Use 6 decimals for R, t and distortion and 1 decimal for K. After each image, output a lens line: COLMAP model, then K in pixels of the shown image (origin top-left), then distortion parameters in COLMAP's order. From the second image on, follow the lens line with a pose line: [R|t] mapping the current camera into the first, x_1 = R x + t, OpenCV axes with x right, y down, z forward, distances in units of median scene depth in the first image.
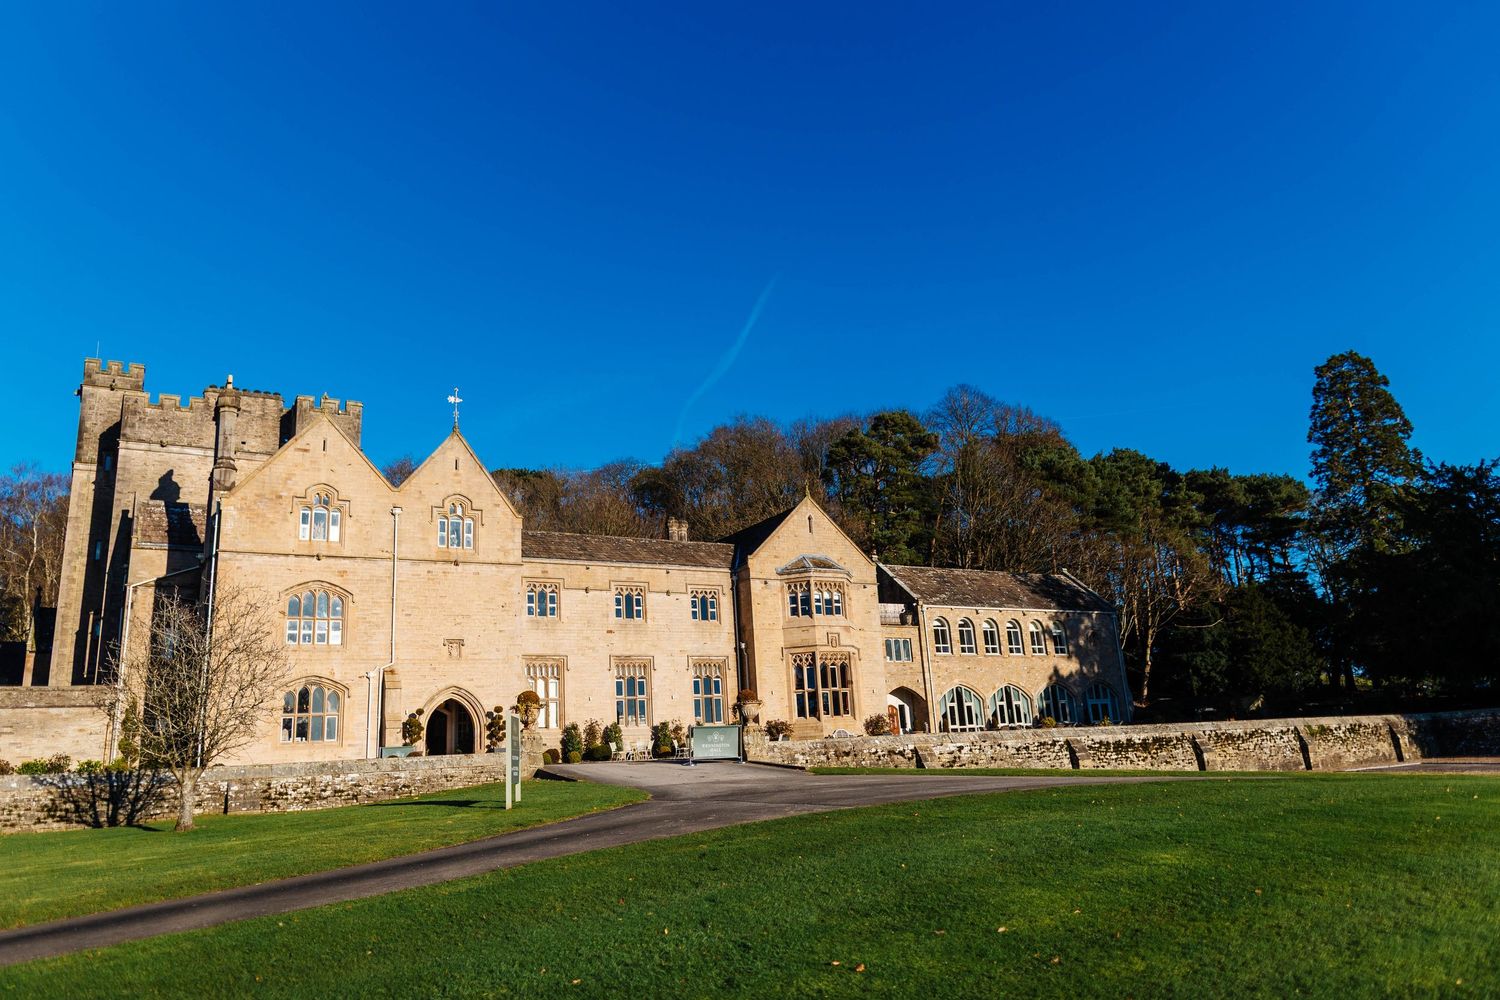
lens RADIAL K [[1020.2, 0, 749.8], [0, 1020.2, 495.9], [0, 0, 1]] dist [0.007027, 0.001808]
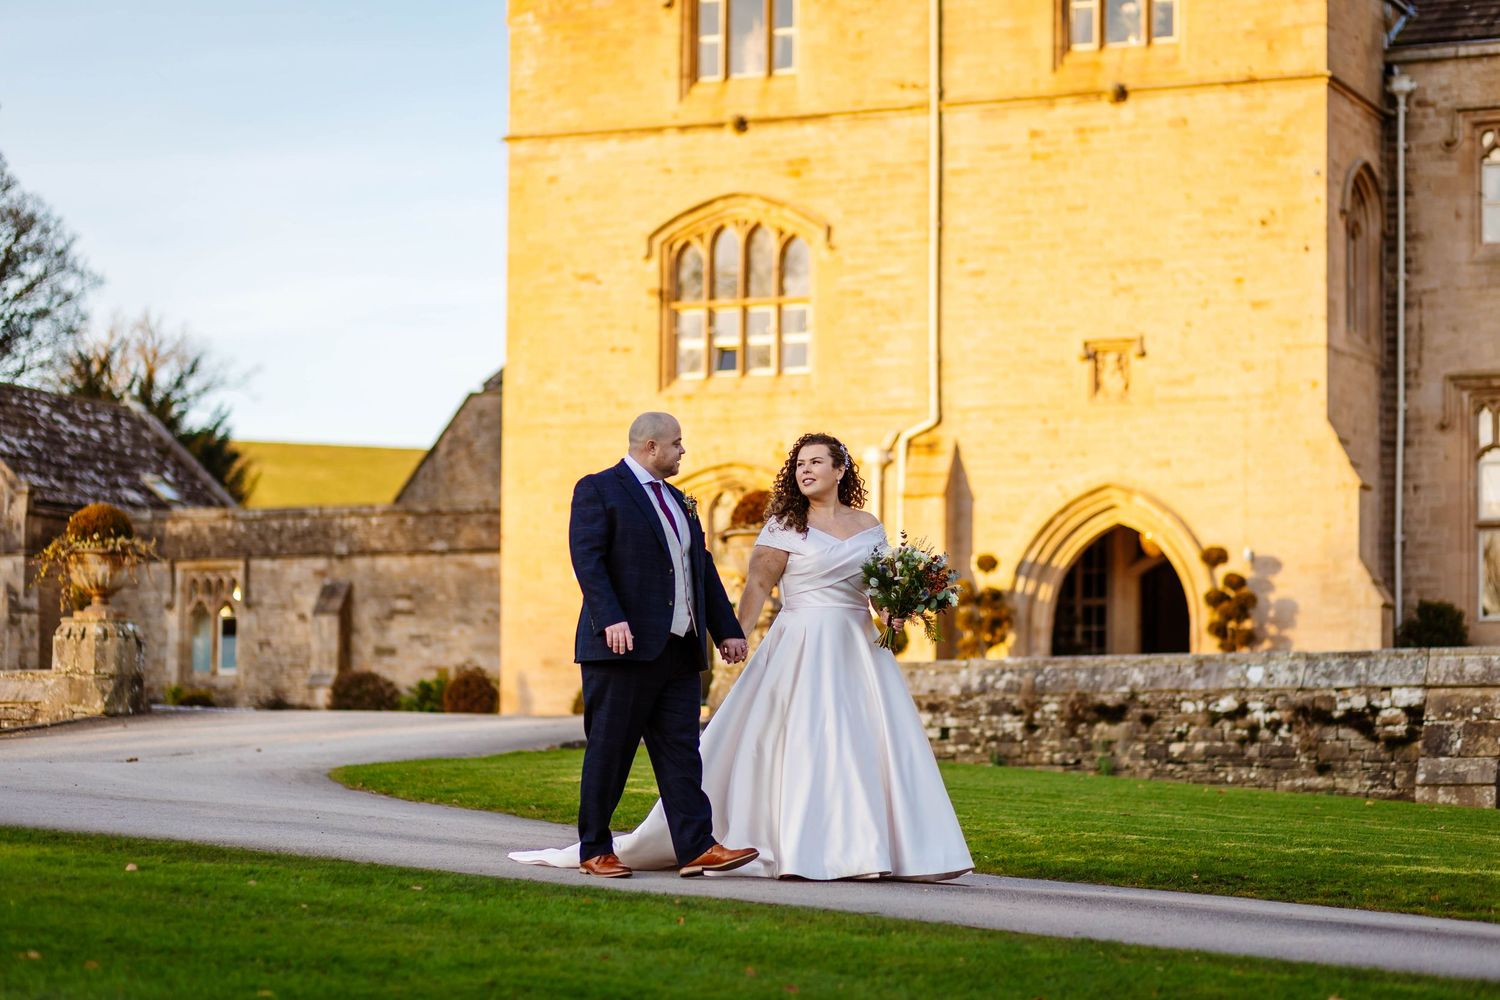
lens RADIAL K [[3662.6, 0, 750.1], [0, 3662.6, 502.0], [0, 0, 1]] dist [0.139182, 0.000000]
pose [[0.625501, -0.013769, -0.780102, 0.535844], [0.163596, 0.979933, 0.113878, 0.042778], [0.762879, -0.198852, 0.615202, 0.208548]]
